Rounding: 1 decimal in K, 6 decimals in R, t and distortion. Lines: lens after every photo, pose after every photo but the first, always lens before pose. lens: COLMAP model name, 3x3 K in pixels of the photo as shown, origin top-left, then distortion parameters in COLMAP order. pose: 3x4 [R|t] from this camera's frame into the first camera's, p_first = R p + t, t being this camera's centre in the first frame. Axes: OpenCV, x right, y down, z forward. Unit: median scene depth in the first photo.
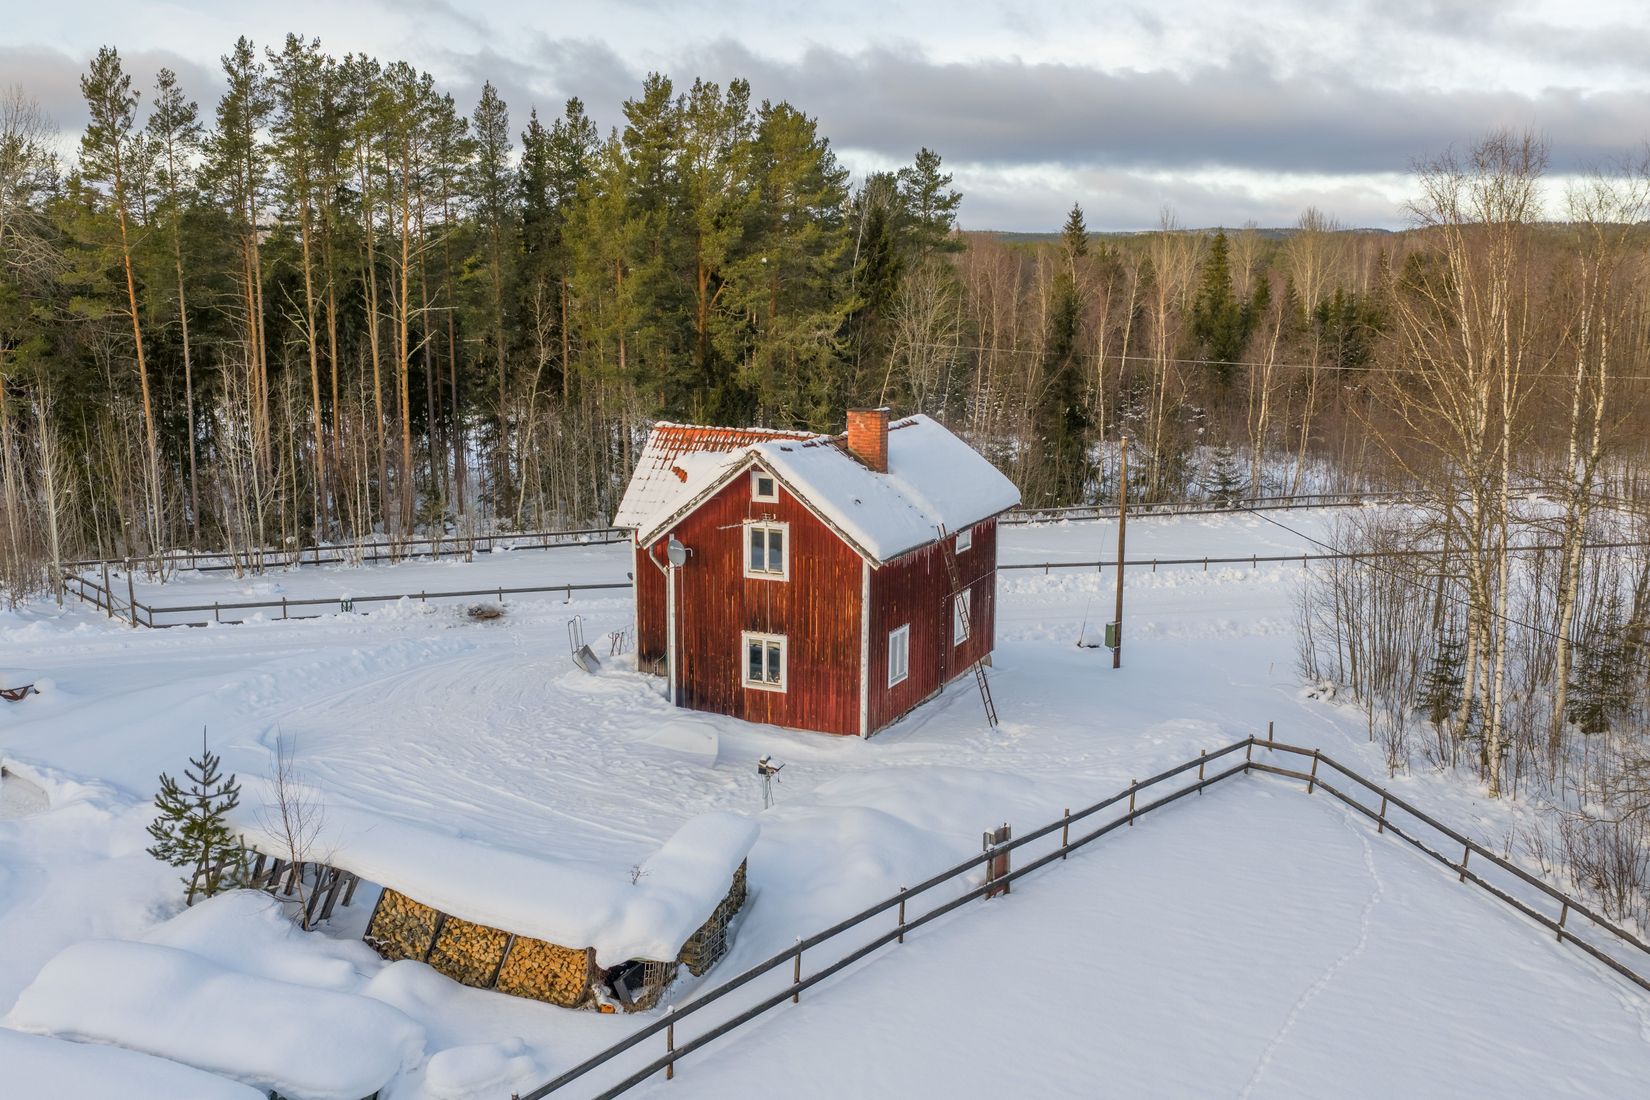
lens RADIAL K [[1373.6, 0, 825.0], [0, 1373.6, 550.0], [0, 0, 1]] dist [0.015780, -0.012821]
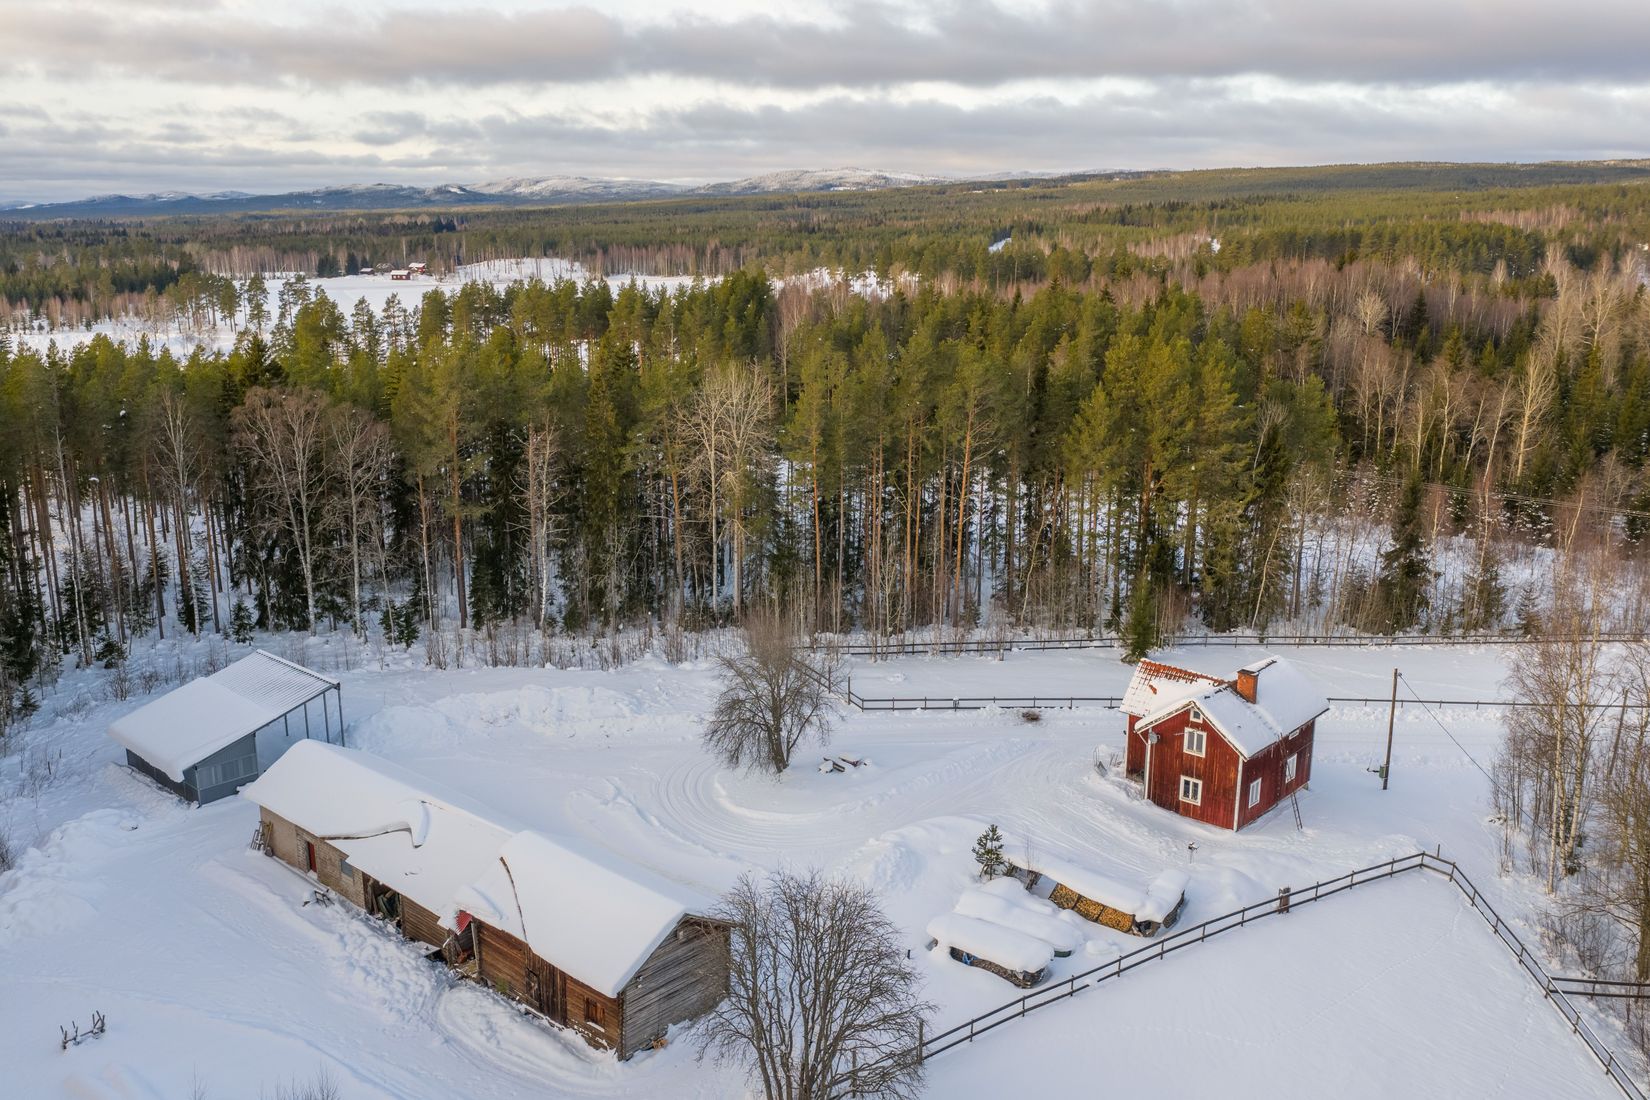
lens RADIAL K [[1373.6, 0, 825.0], [0, 1373.6, 550.0], [0, 0, 1]] dist [0.015780, -0.012821]
pose [[0.959766, 0.064206, -0.273364, -0.029198], [-0.050569, 0.997113, 0.056650, -0.408493], [0.276212, -0.040547, 0.960241, -1.301505]]
